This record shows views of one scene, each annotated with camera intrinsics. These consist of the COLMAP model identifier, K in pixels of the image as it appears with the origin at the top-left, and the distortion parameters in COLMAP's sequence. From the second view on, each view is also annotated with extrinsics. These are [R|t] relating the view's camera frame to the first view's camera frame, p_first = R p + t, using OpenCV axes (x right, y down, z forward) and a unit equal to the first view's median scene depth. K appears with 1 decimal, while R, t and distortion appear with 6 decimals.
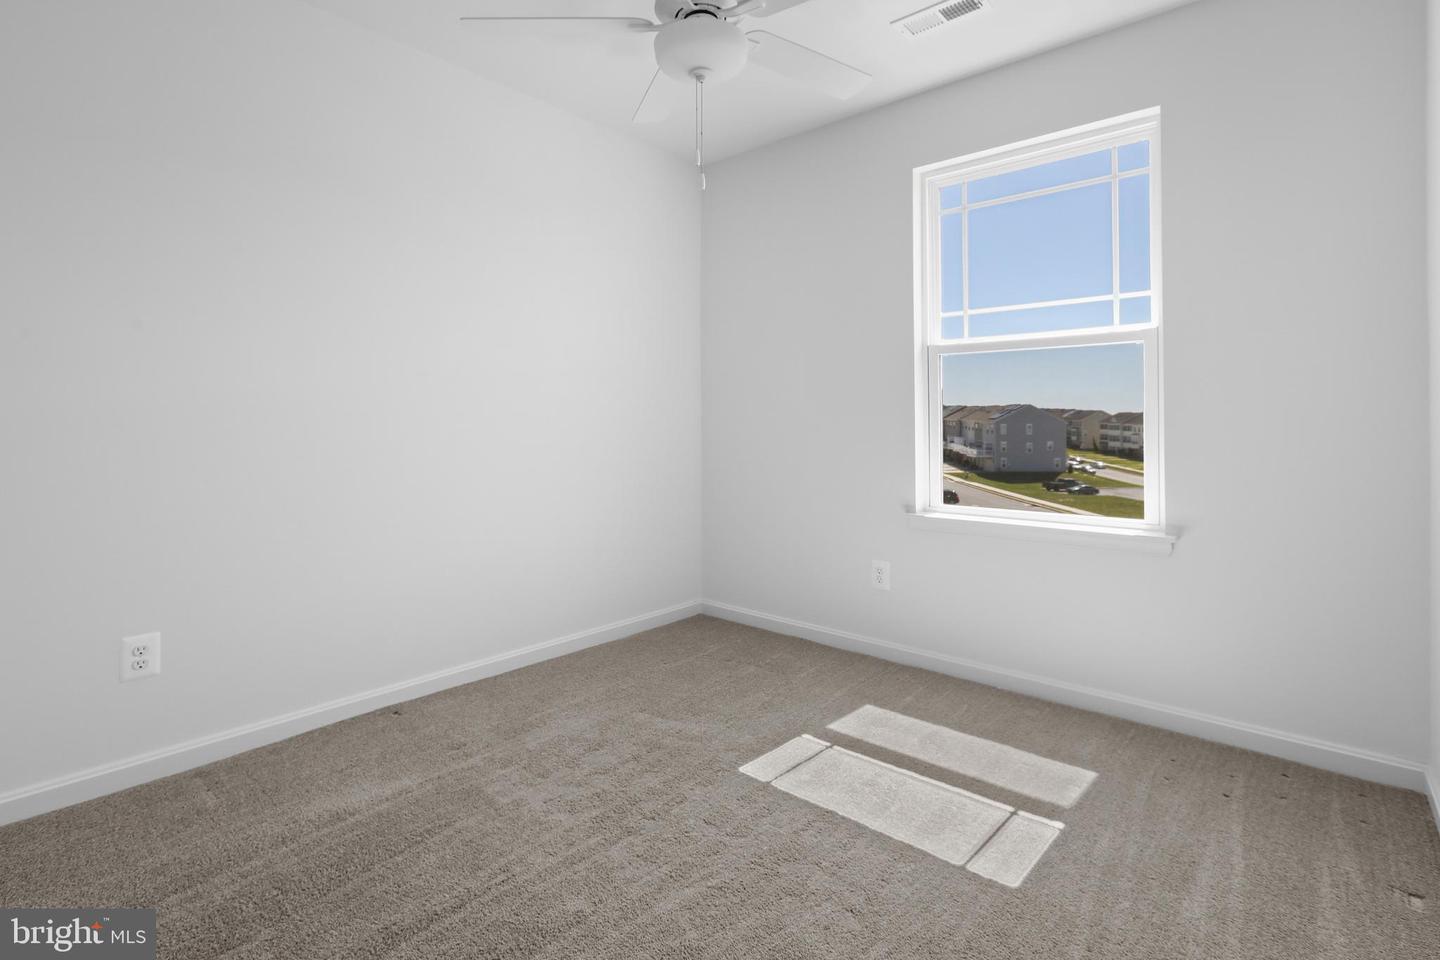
lens RADIAL K [[666.1, 0, 691.1], [0, 666.1, 423.9], [0, 0, 1]] dist [-0.003273, -0.000272]
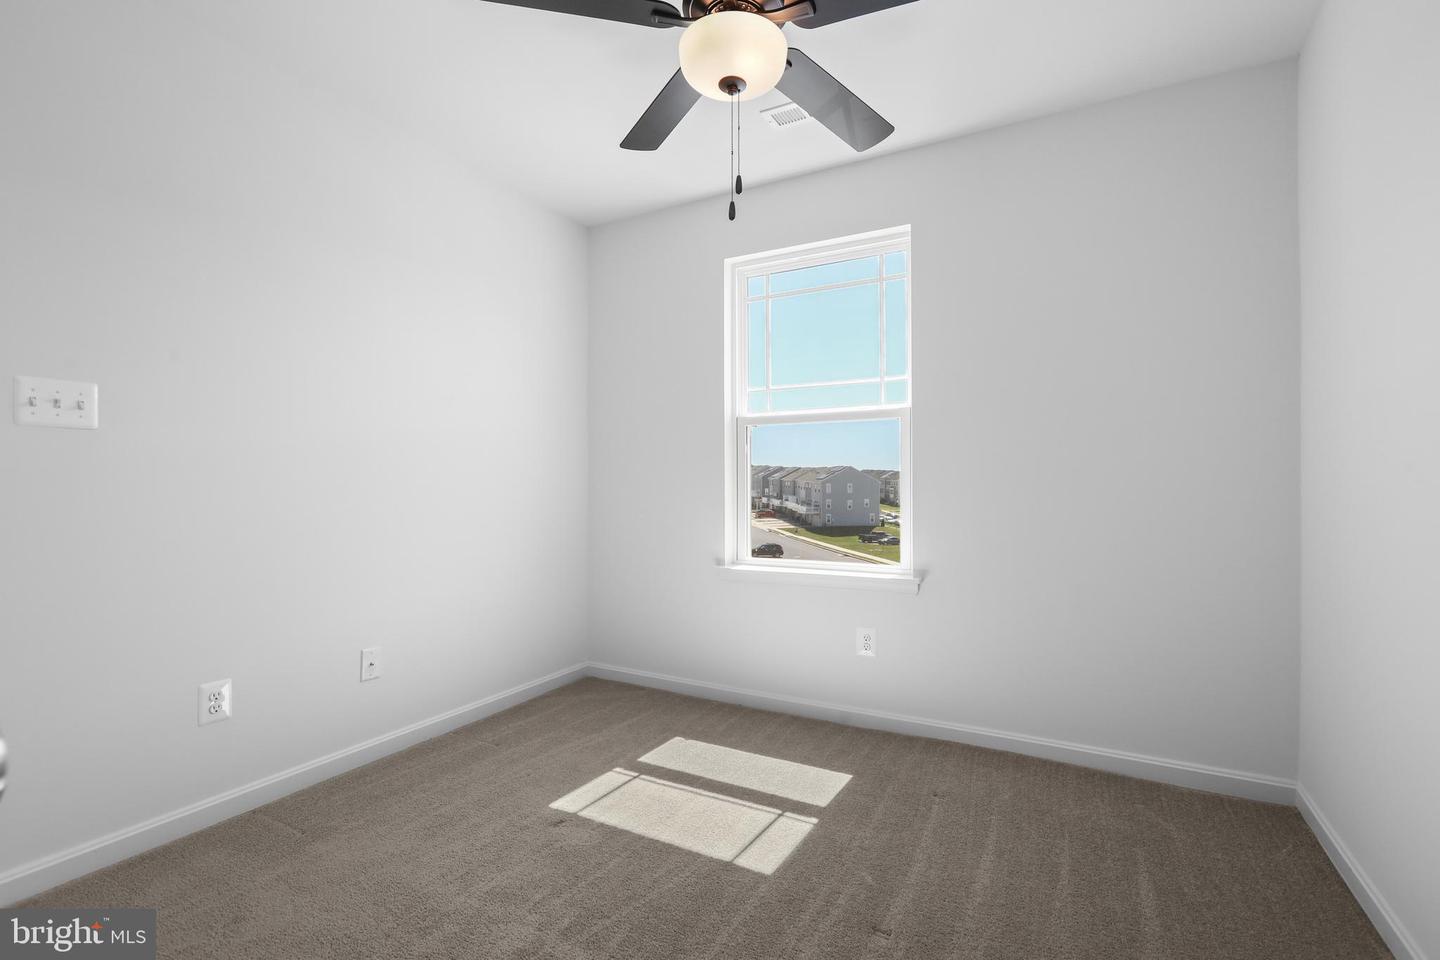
lens RADIAL K [[666.1, 0, 719.5], [0, 666.1, 478.2], [0, 0, 1]] dist [-0.003273, -0.000272]
pose [[0.978045, -0.001666, 0.208389, 0.090827], [0.002678, 0.999986, -0.004575, -0.007727], [-0.208378, 0.005032, 0.978035, -0.099256]]
